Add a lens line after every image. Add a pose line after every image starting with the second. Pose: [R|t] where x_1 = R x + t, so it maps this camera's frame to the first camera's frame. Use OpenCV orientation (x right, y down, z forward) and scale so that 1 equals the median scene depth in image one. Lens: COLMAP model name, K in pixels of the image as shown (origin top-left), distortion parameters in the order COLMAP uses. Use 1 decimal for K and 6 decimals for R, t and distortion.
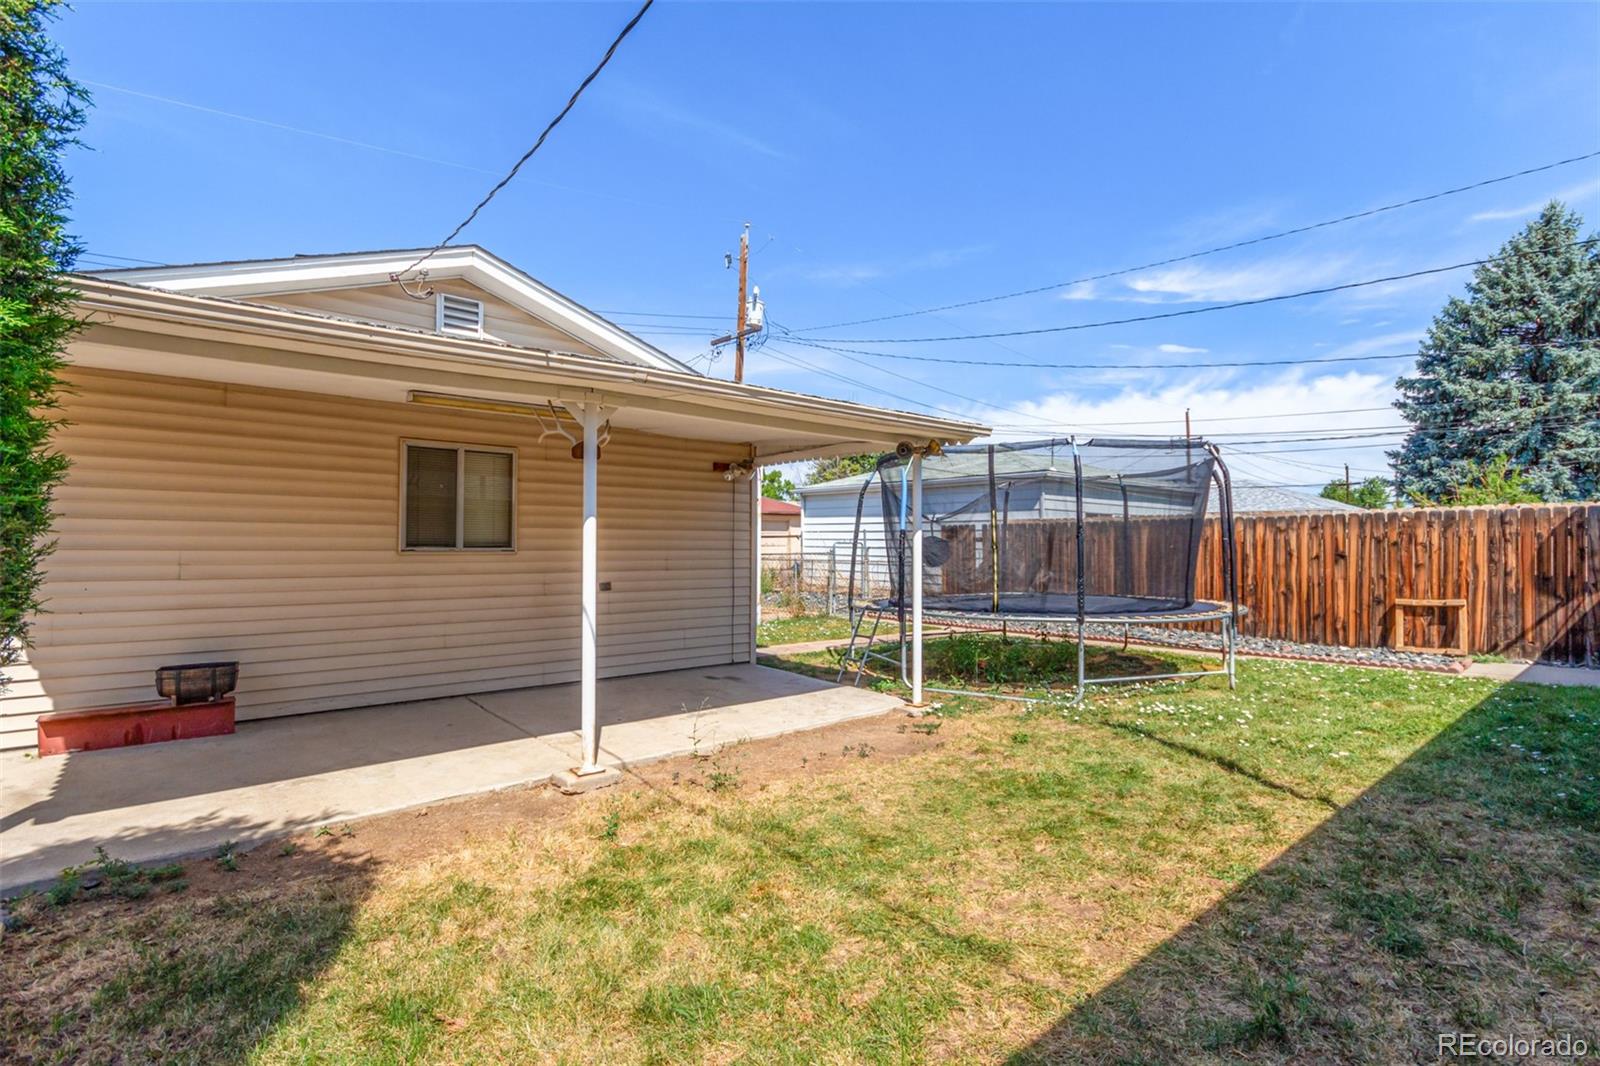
lens RADIAL K [[746.5, 0, 802.2], [0, 746.5, 546.2], [0, 0, 1]] dist [0.008221, -0.000170]
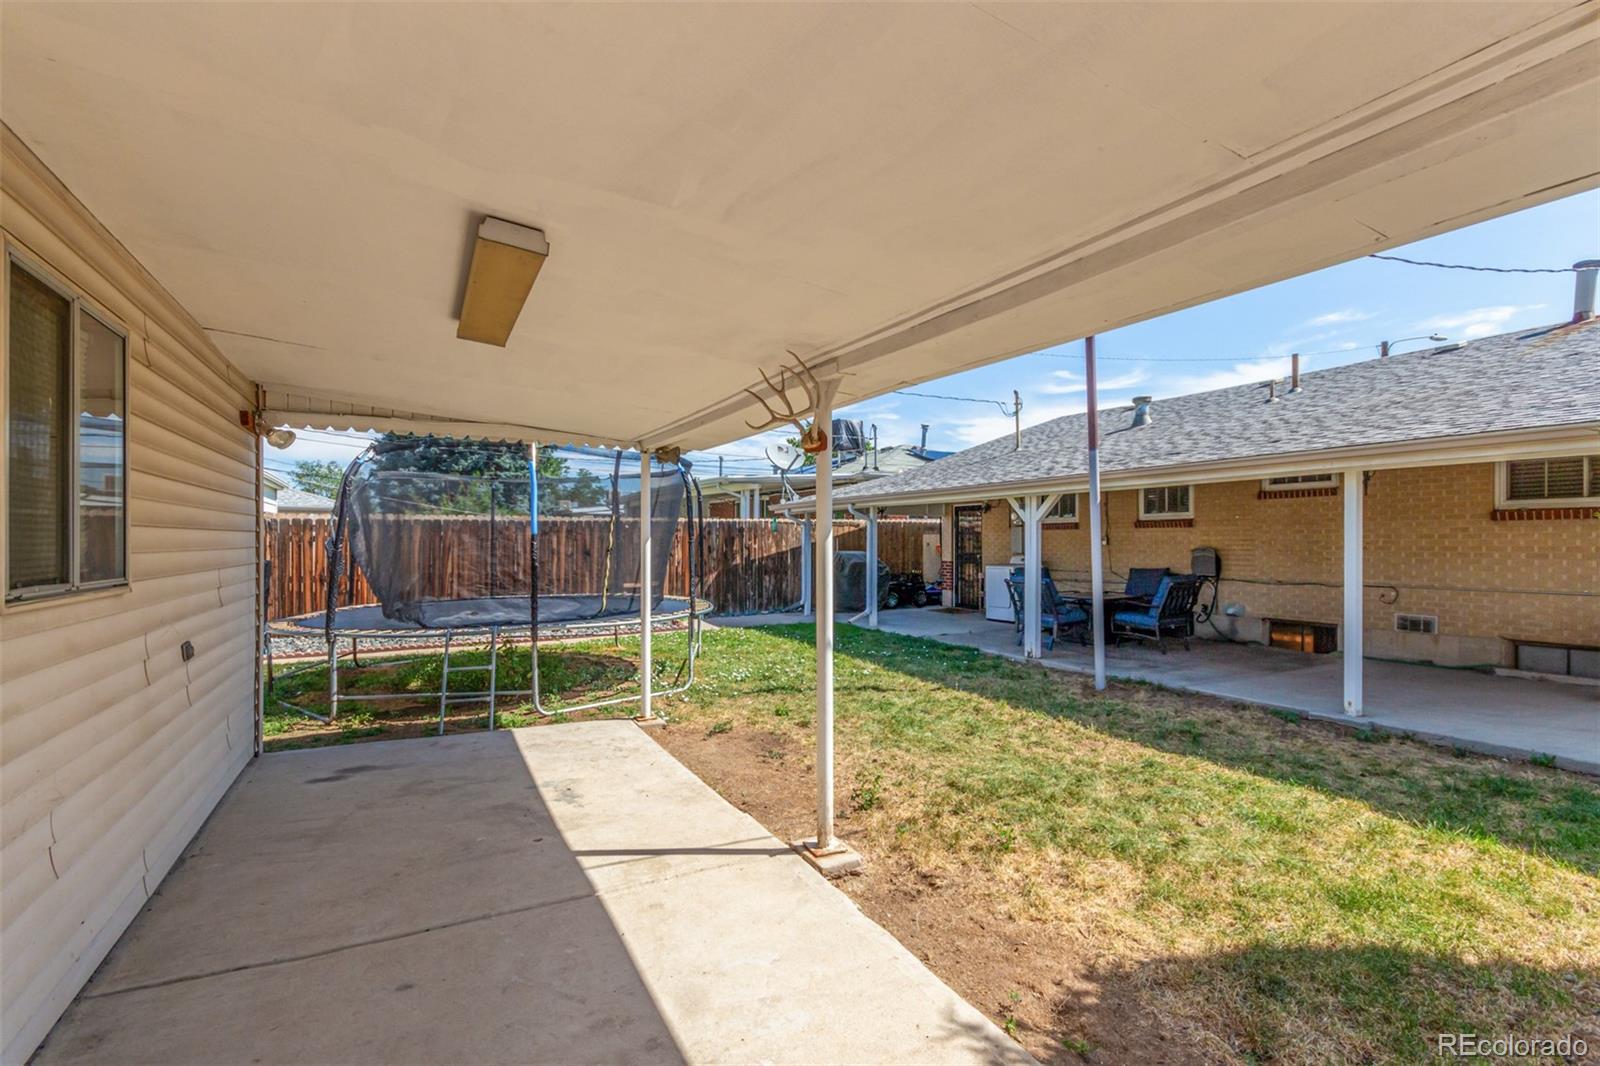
lens RADIAL K [[746.5, 0, 794.9], [0, 746.5, 534.3], [0, 0, 1]] dist [0.008221, -0.000170]
pose [[0.217812, 0.006519, 0.975969, -0.471986], [0.002035, 0.999972, -0.007133, -0.010124], [-0.975989, 0.003539, 0.217793, 0.379310]]
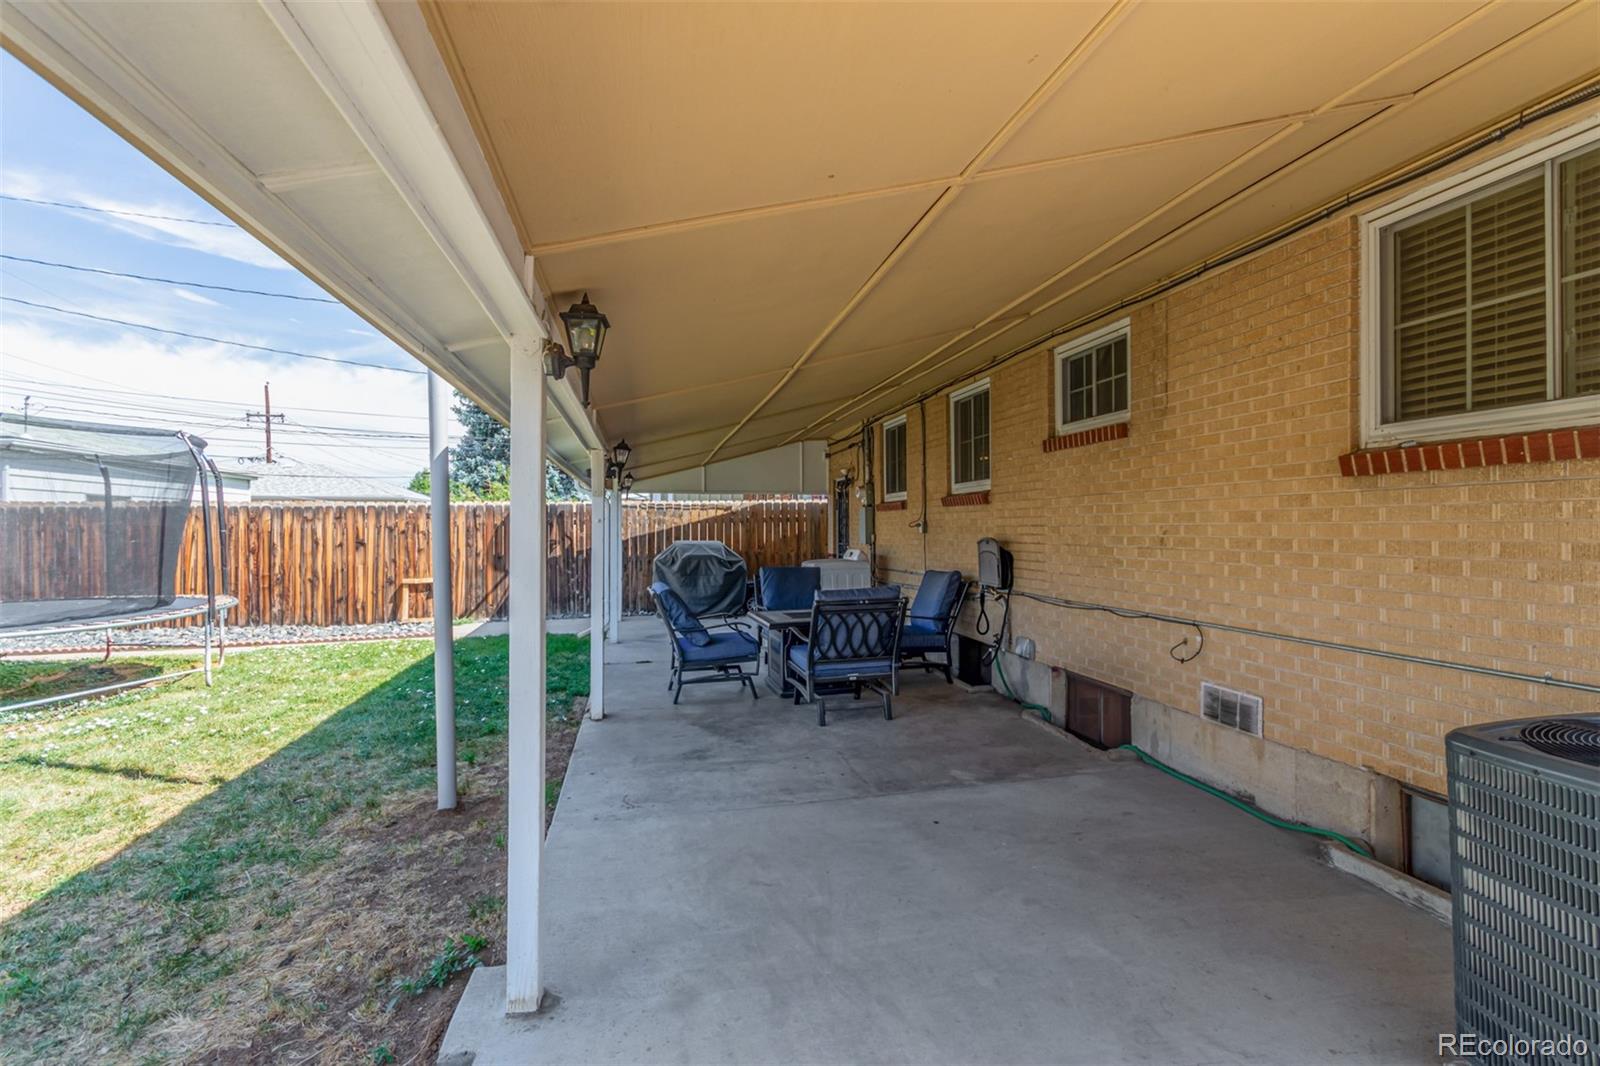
lens RADIAL K [[746.5, 0, 792.7], [0, 746.5, 525.1], [0, 0, 1]] dist [0.008221, -0.000170]
pose [[0.480203, -0.002721, 0.877153, 0.053336], [0.006664, 0.999978, -0.000547, -0.009452], [-0.877132, 0.006108, 0.480211, -0.097896]]
